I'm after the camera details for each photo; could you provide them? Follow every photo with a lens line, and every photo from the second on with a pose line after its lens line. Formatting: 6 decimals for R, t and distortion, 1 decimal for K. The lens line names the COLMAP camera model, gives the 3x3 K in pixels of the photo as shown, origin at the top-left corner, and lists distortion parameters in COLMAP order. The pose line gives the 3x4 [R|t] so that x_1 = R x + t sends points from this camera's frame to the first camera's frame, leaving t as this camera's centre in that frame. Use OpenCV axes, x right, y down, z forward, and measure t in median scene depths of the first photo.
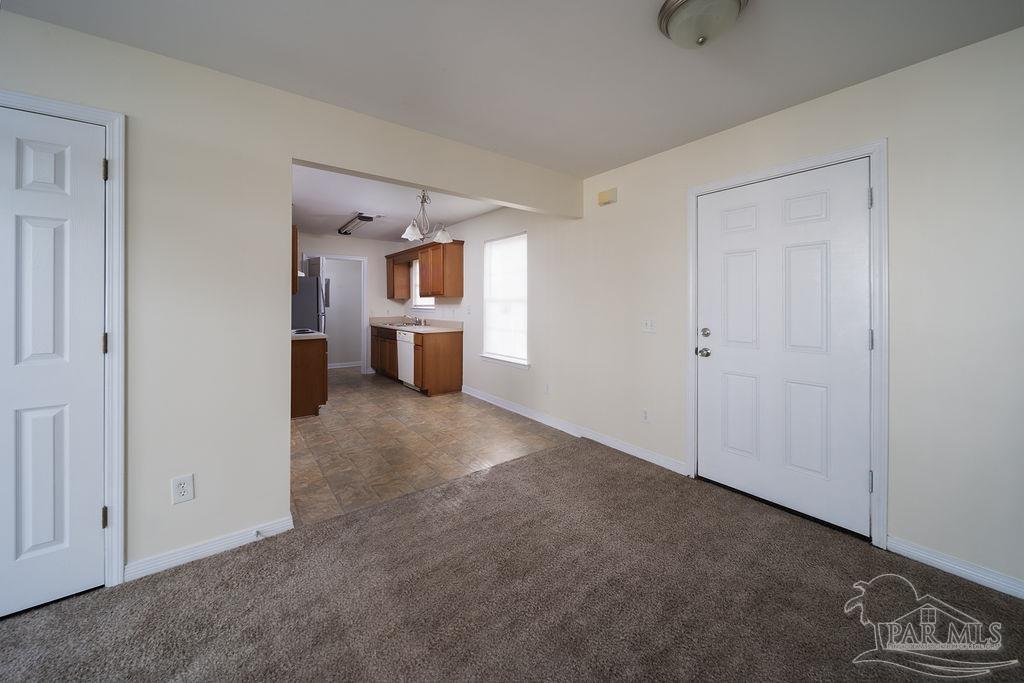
lens RADIAL K [[366.9, 0, 507.5], [0, 366.9, 305.5], [0, 0, 1]] dist [0.000678, 0.000041]
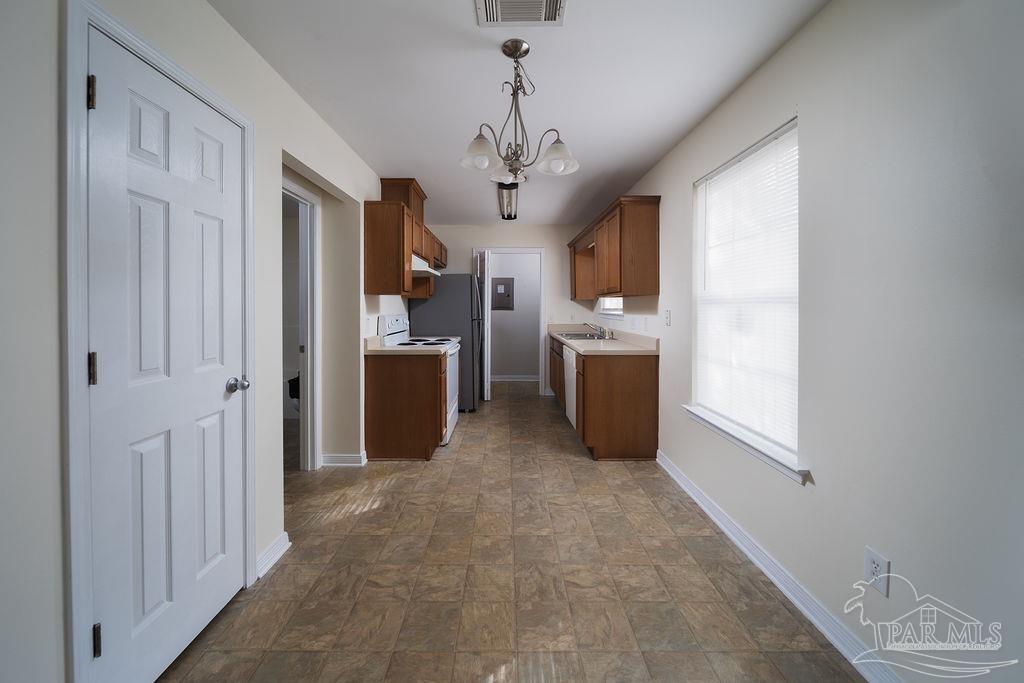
lens RADIAL K [[366.9, 0, 507.5], [0, 366.9, 305.5], [0, 0, 1]] dist [0.000678, 0.000041]
pose [[0.801347, 0.003761, -0.598188, 0.033868], [-0.008966, 0.999943, -0.005724, -0.002244], [0.598133, 0.009950, 0.801335, 0.443606]]
